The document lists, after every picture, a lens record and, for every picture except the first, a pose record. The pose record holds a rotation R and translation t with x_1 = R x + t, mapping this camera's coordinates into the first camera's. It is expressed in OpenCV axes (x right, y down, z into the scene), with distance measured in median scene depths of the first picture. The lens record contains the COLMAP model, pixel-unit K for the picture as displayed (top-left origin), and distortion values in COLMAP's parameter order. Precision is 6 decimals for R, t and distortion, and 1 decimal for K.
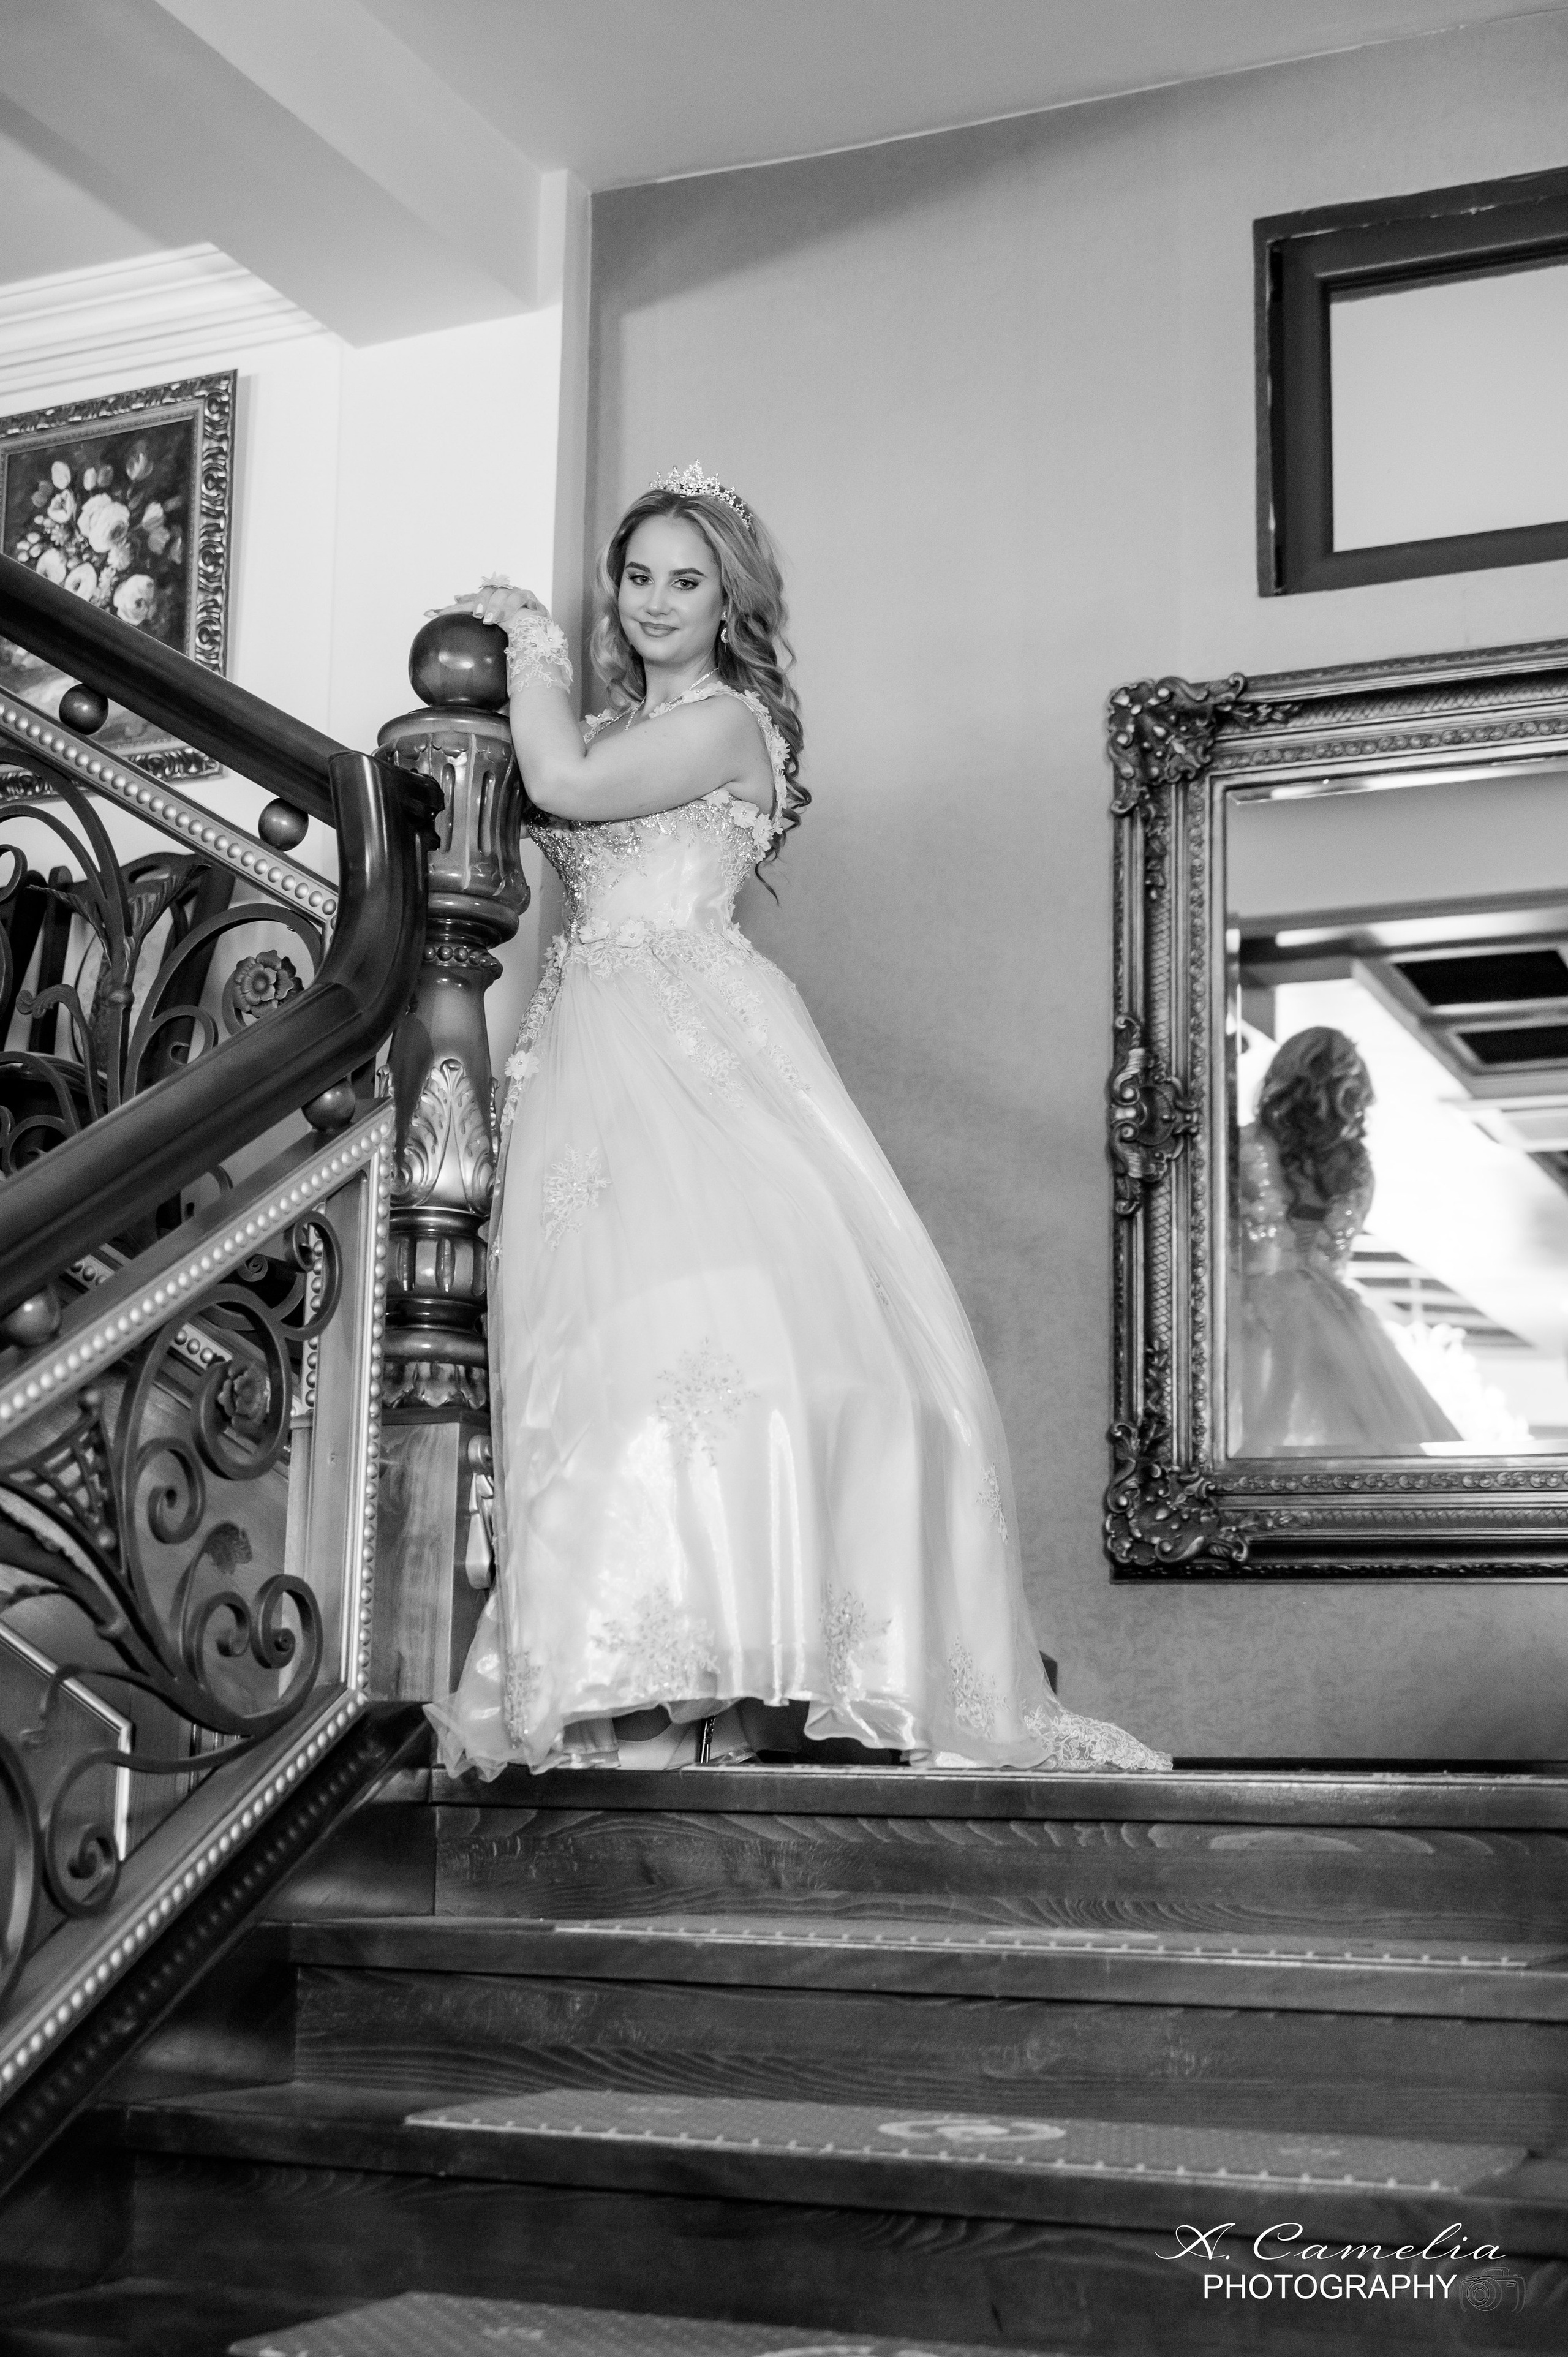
lens RADIAL K [[3236.9, 0, 784.0], [0, 3236.9, 1178.5], [0, 0, 1]] dist [0.003012, -0.067372]
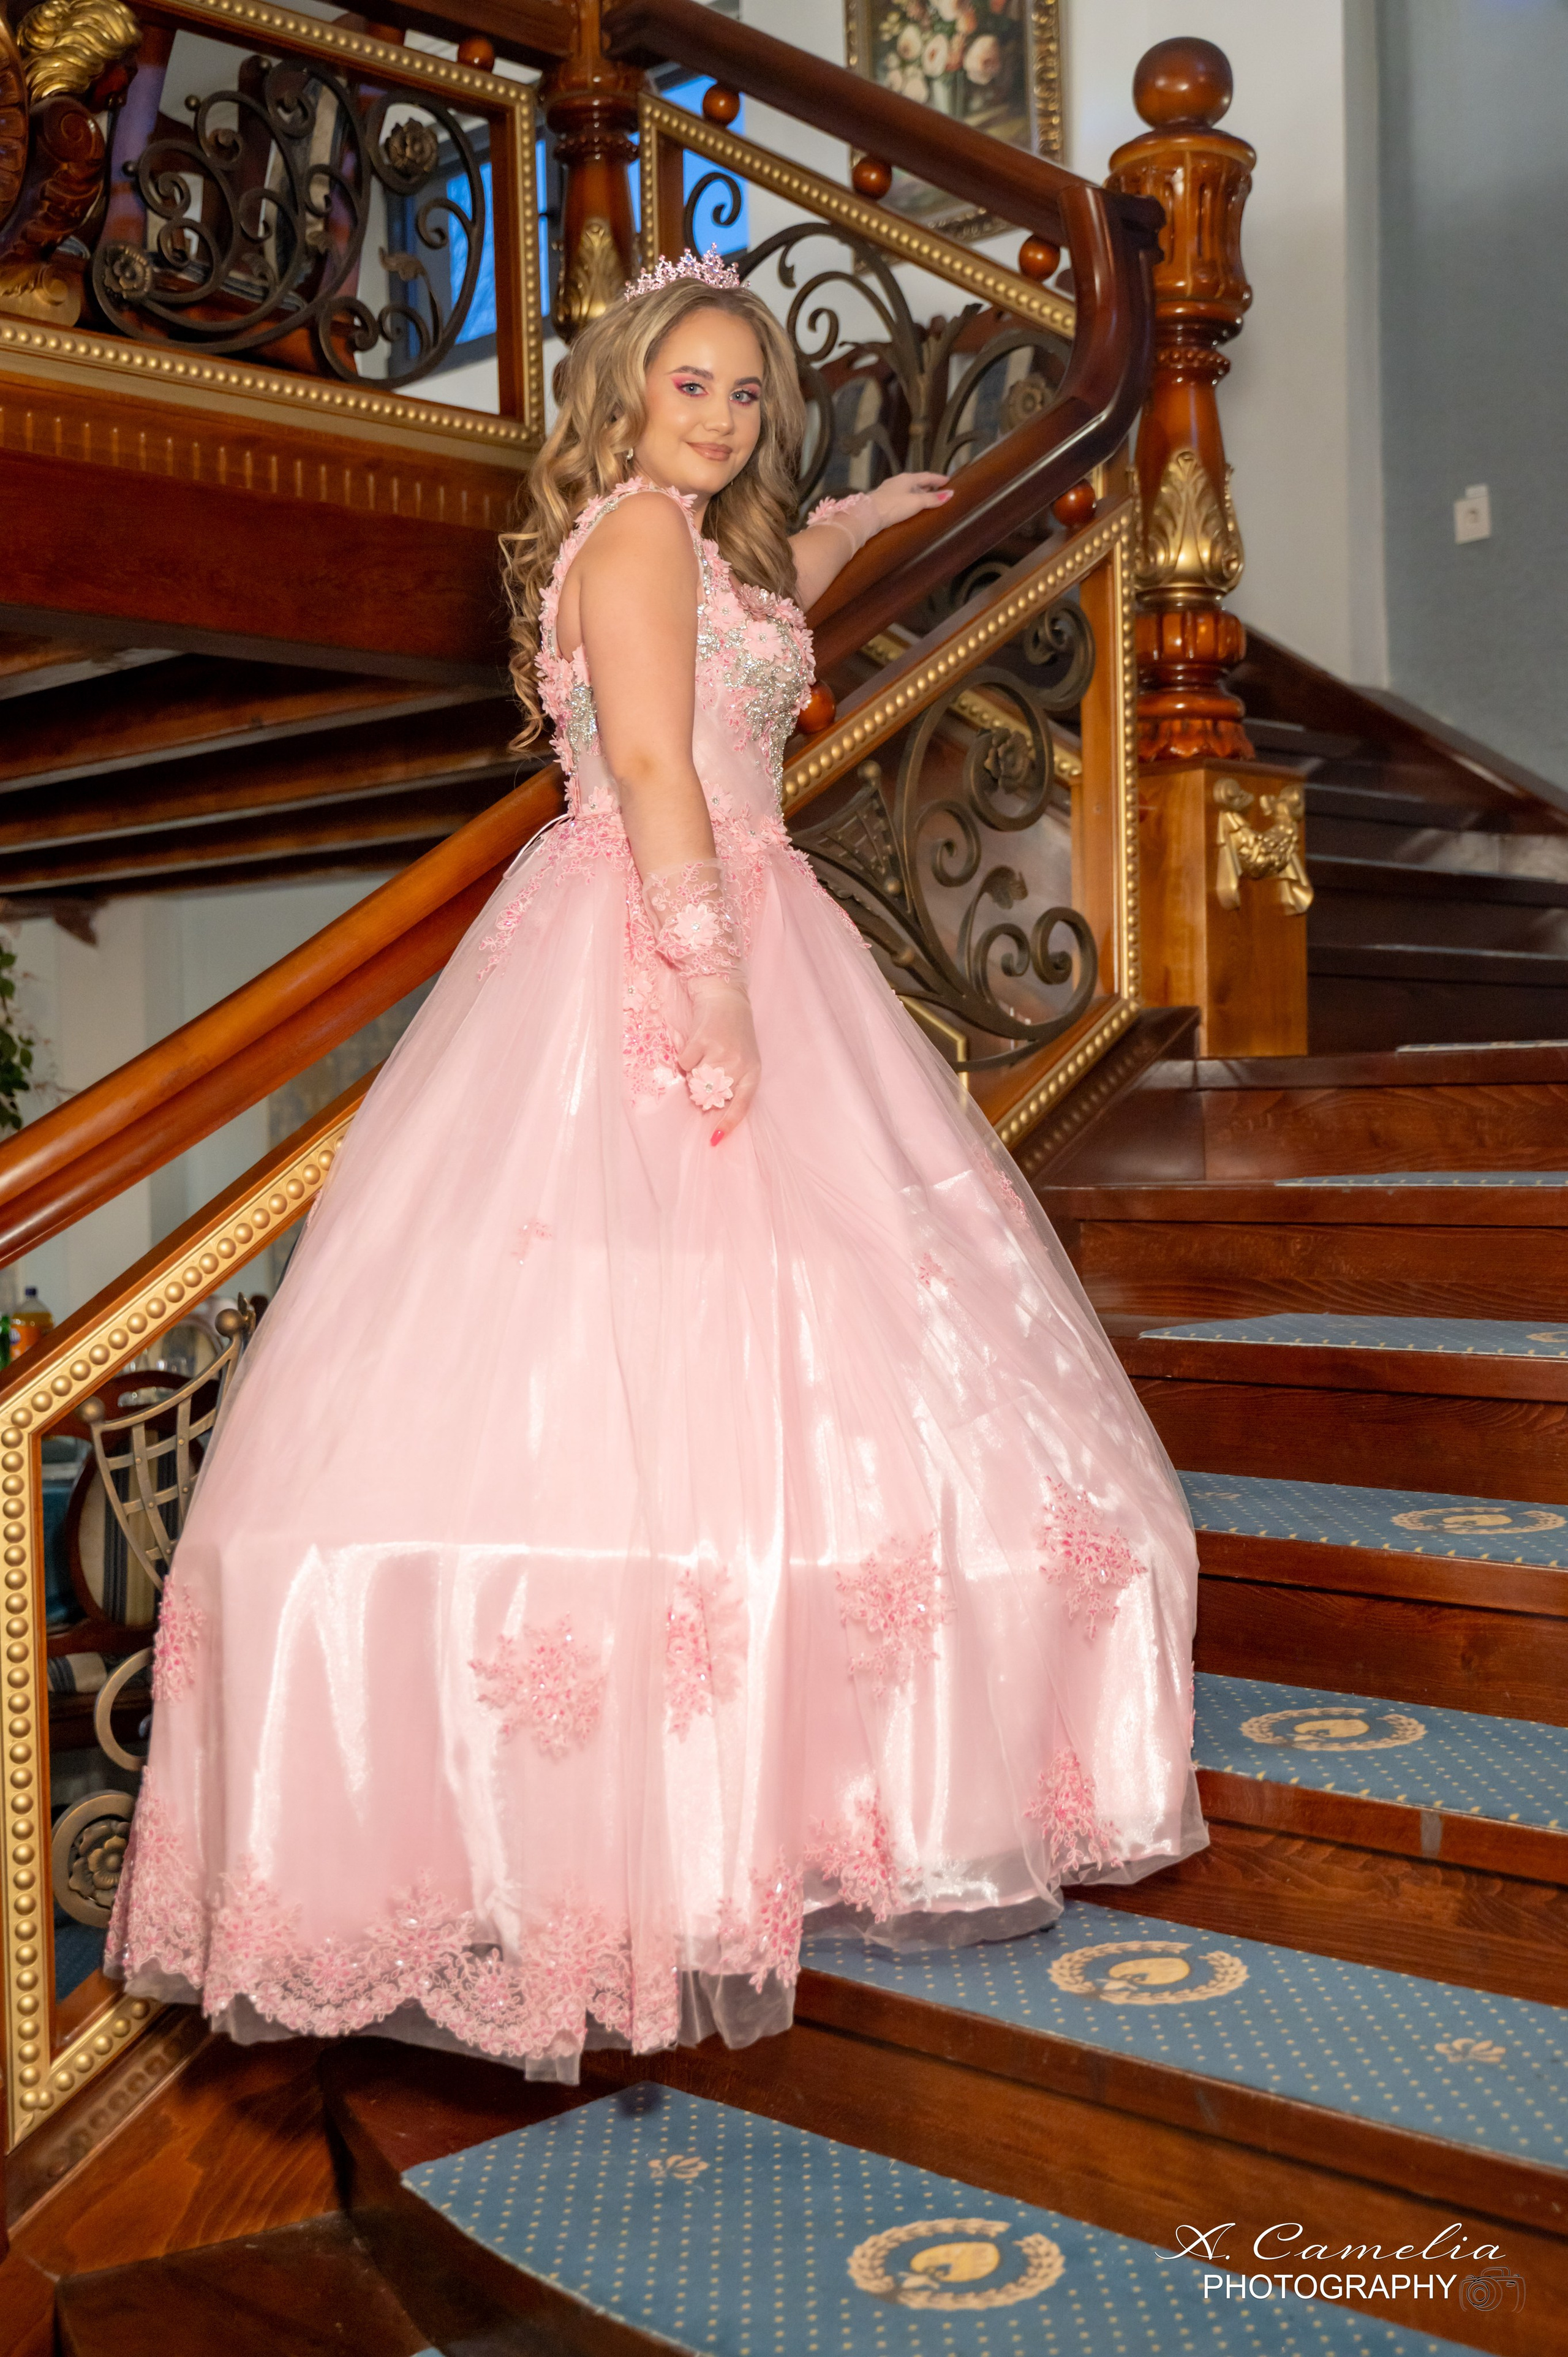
lens RADIAL K [[2878.0, 0, 784.0], [0, 2878.0, 1178.5], [0, 0, 1]] dist [0.006353, -0.012201]
pose [[0.938886, -0.030934, -0.342836, 0.109202], [0.100689, 0.977074, 0.187584, 0.009484], [0.329173, -0.210639, 0.920476, -0.038496]]
